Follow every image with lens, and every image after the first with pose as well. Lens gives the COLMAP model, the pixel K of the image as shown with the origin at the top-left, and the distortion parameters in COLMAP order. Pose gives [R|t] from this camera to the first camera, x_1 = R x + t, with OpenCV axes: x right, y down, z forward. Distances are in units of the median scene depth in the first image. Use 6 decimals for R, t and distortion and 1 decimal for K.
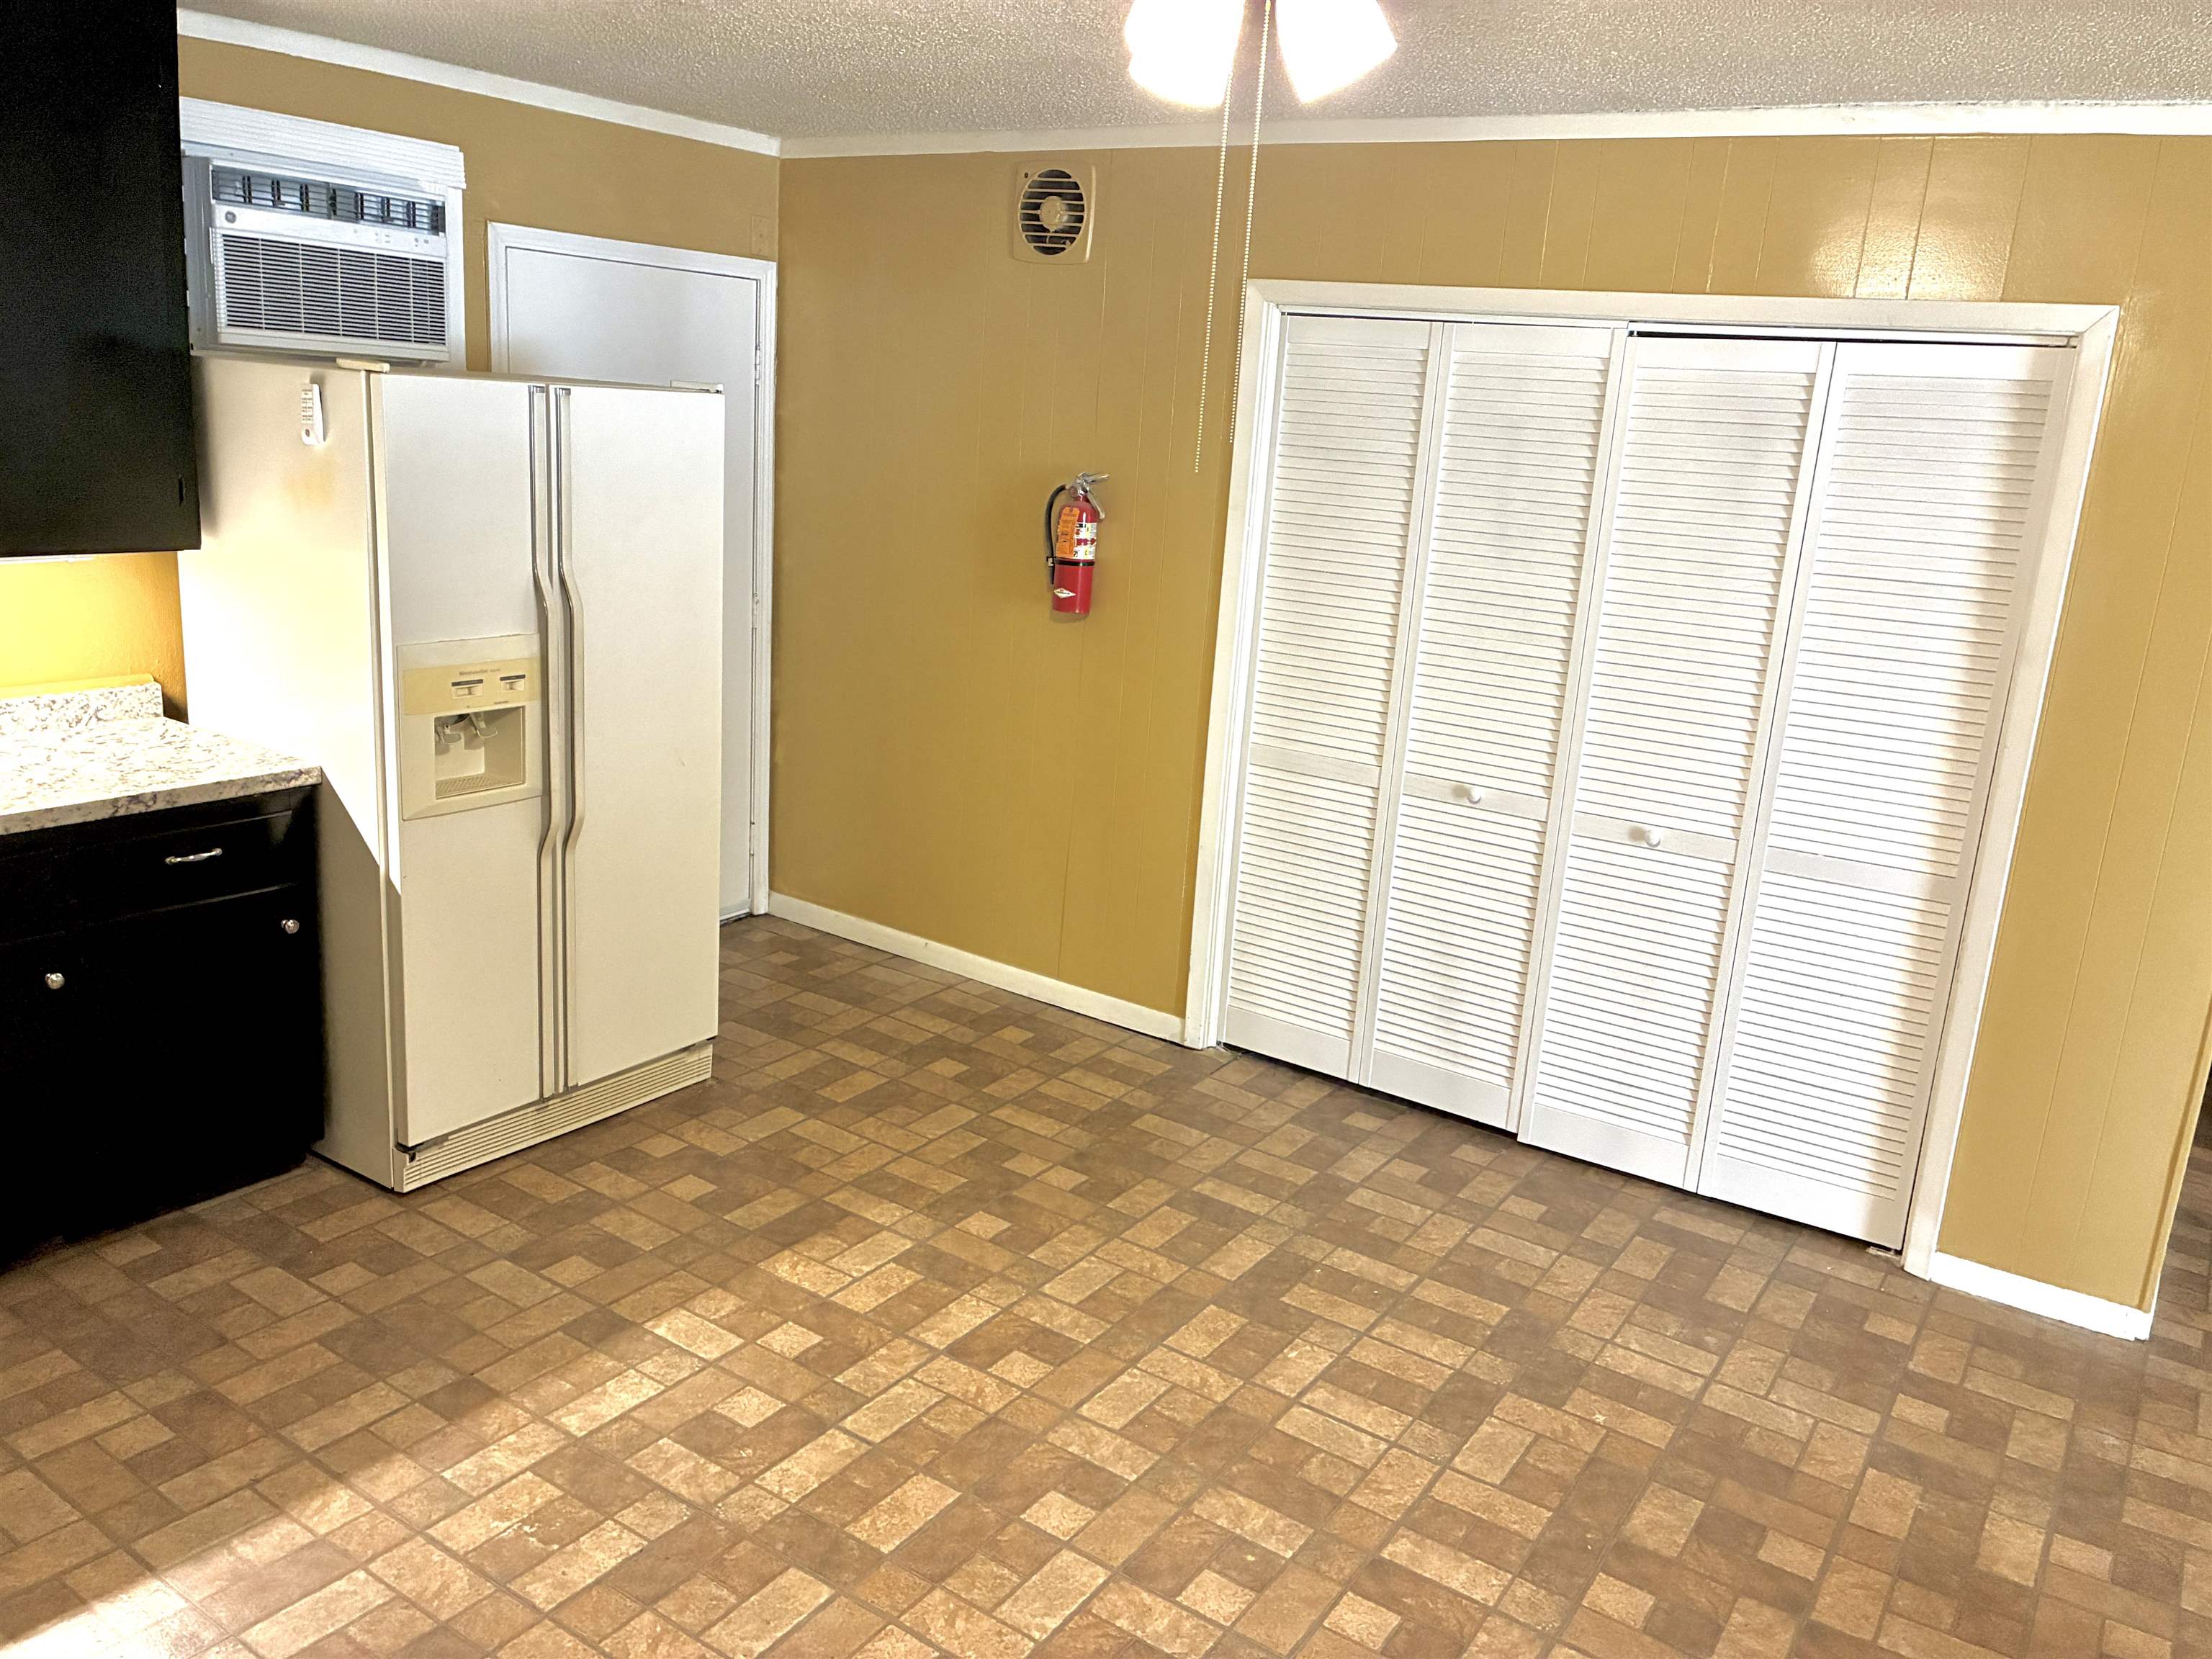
lens RADIAL K [[1673.2, 0, 1105.9], [0, 1673.2, 820.7], [0, 0, 1]] dist [0.061822, -0.075981]
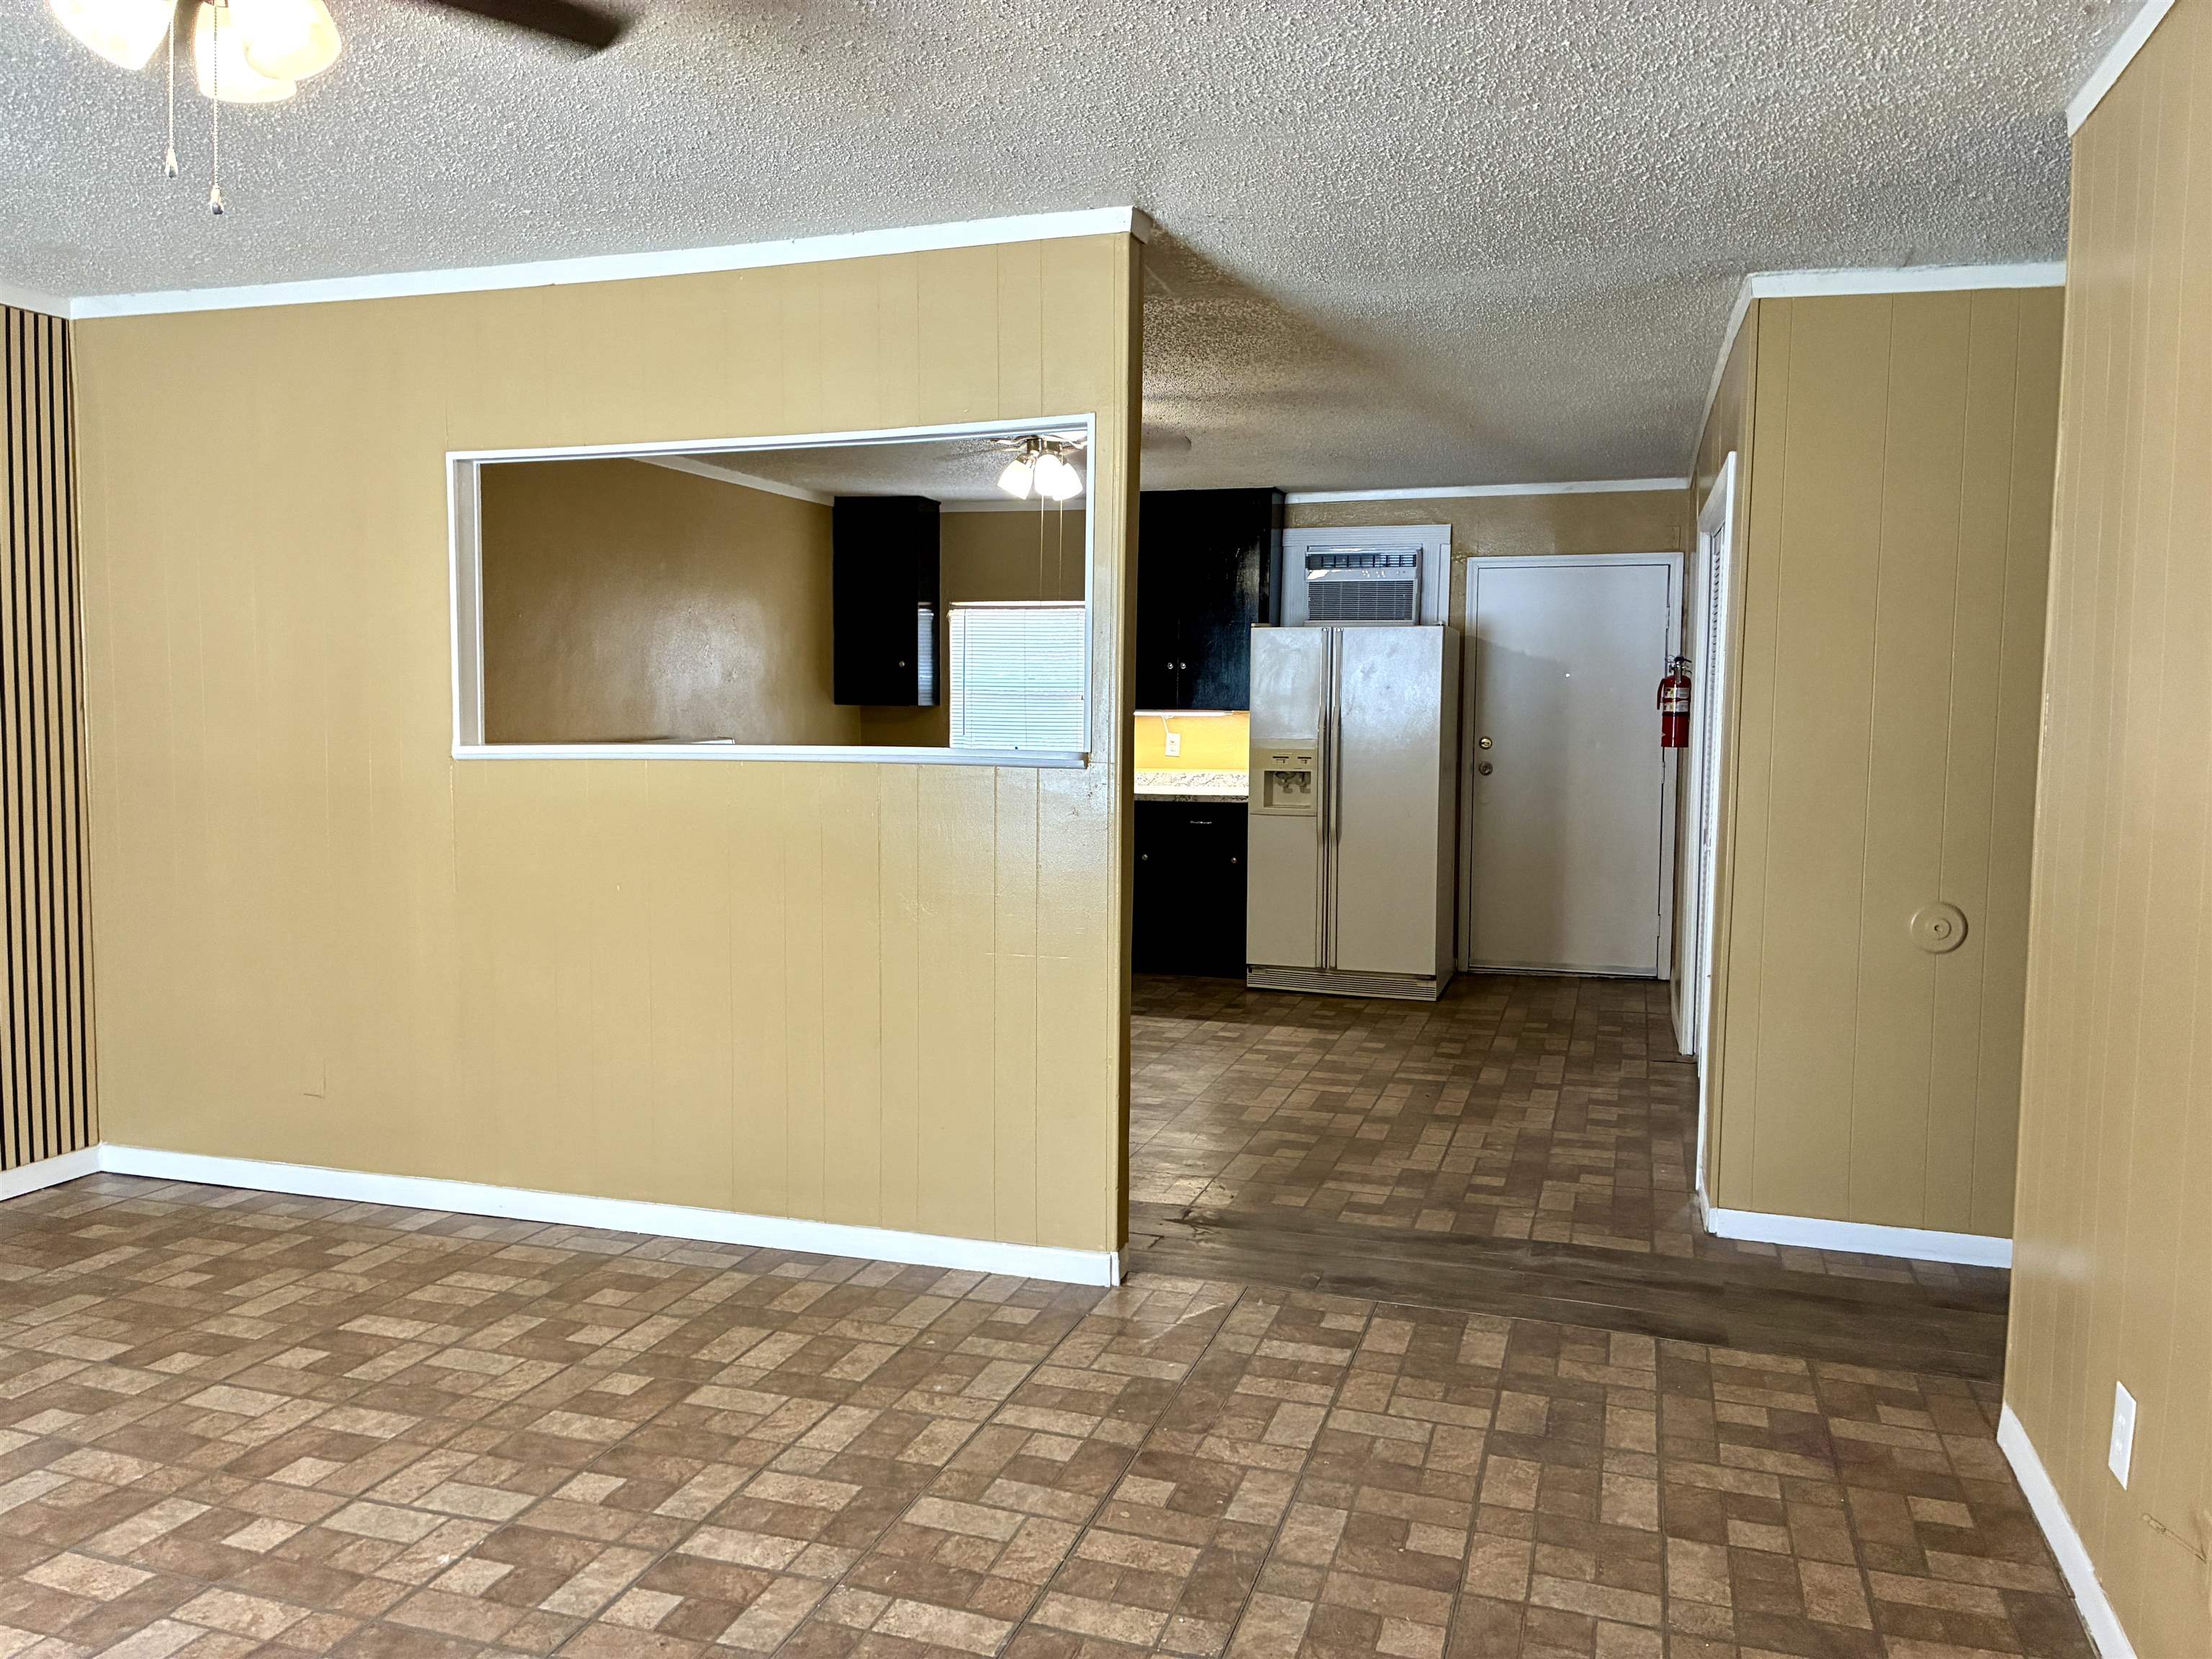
lens RADIAL K [[1673.2, 0, 1105.7], [0, 1673.2, 843.7], [0, 0, 1]] dist [0.061822, -0.075981]
pose [[0.277471, 0.016241, -0.960597, 1.645430], [-0.224485, 0.973275, -0.048388, 0.185422], [0.934139, 0.229066, 0.273701, 0.178723]]
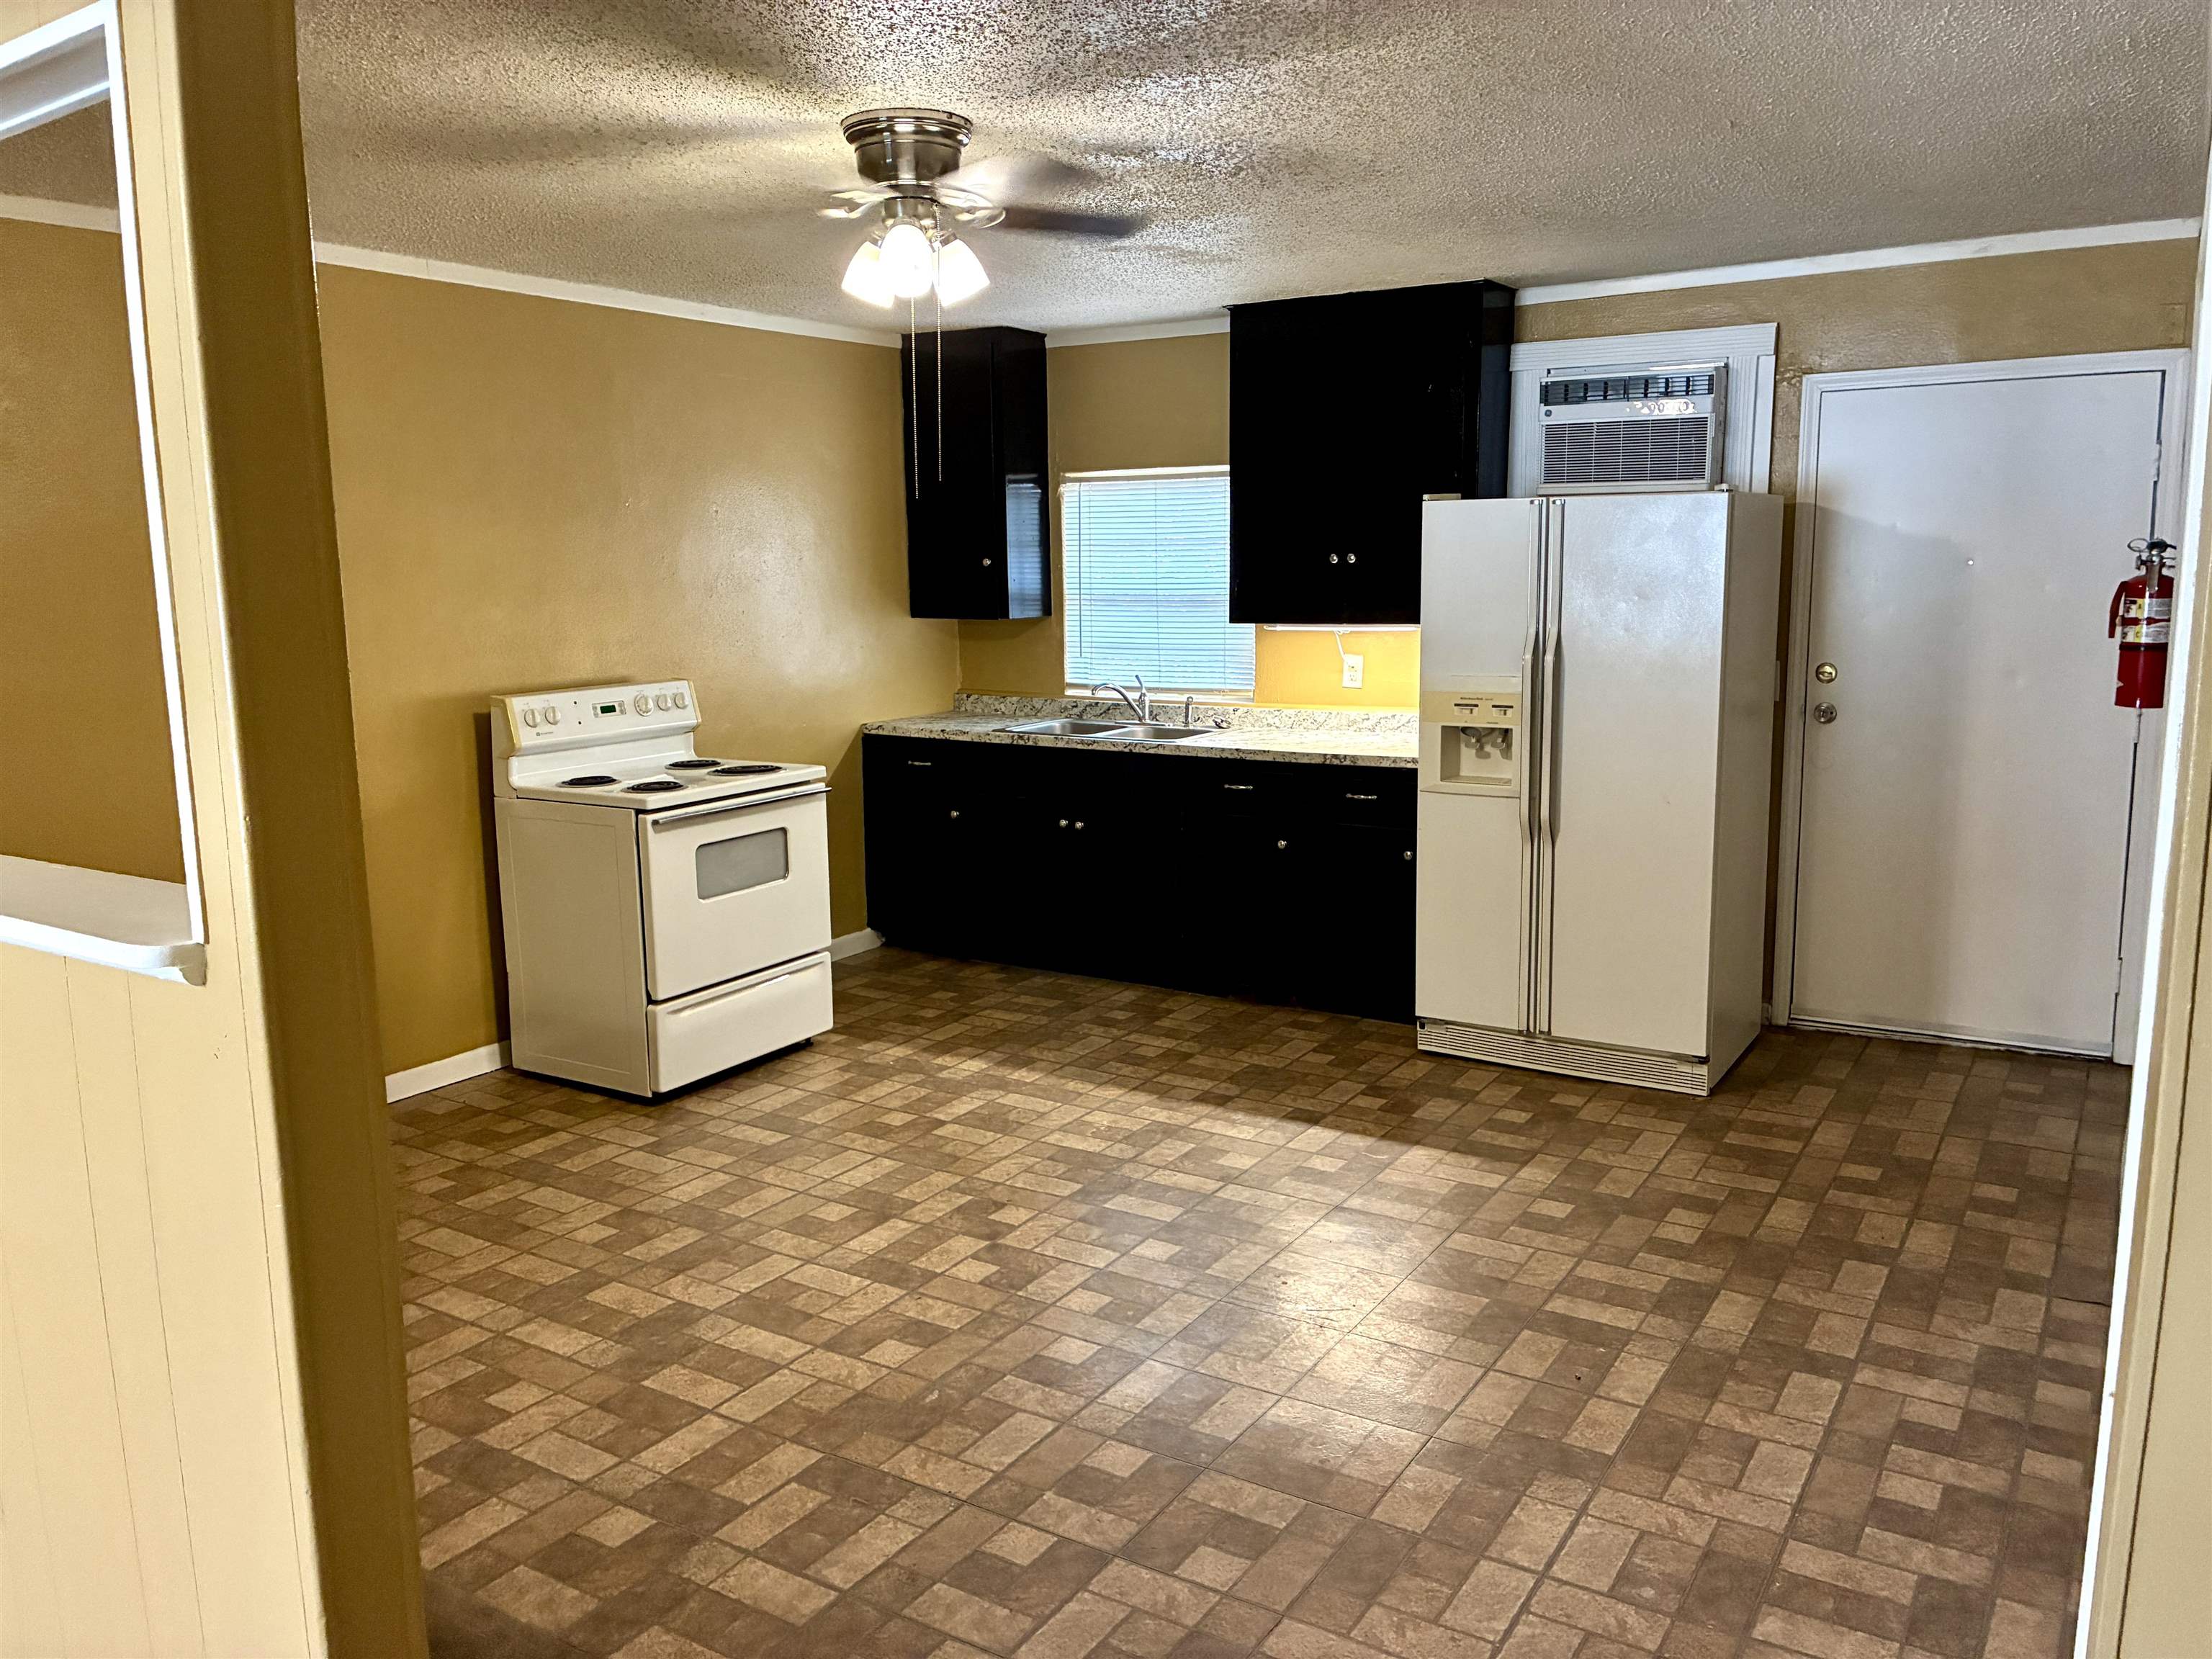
lens RADIAL K [[1673.2, 0, 1135.3], [0, 1673.2, 835.9], [0, 0, 1]] dist [0.061822, -0.075981]
pose [[0.036791, 0.096103, -0.994691, 1.019110], [-0.229086, 0.969669, 0.085212, -0.029032], [0.972711, 0.224735, 0.057691, 0.630945]]
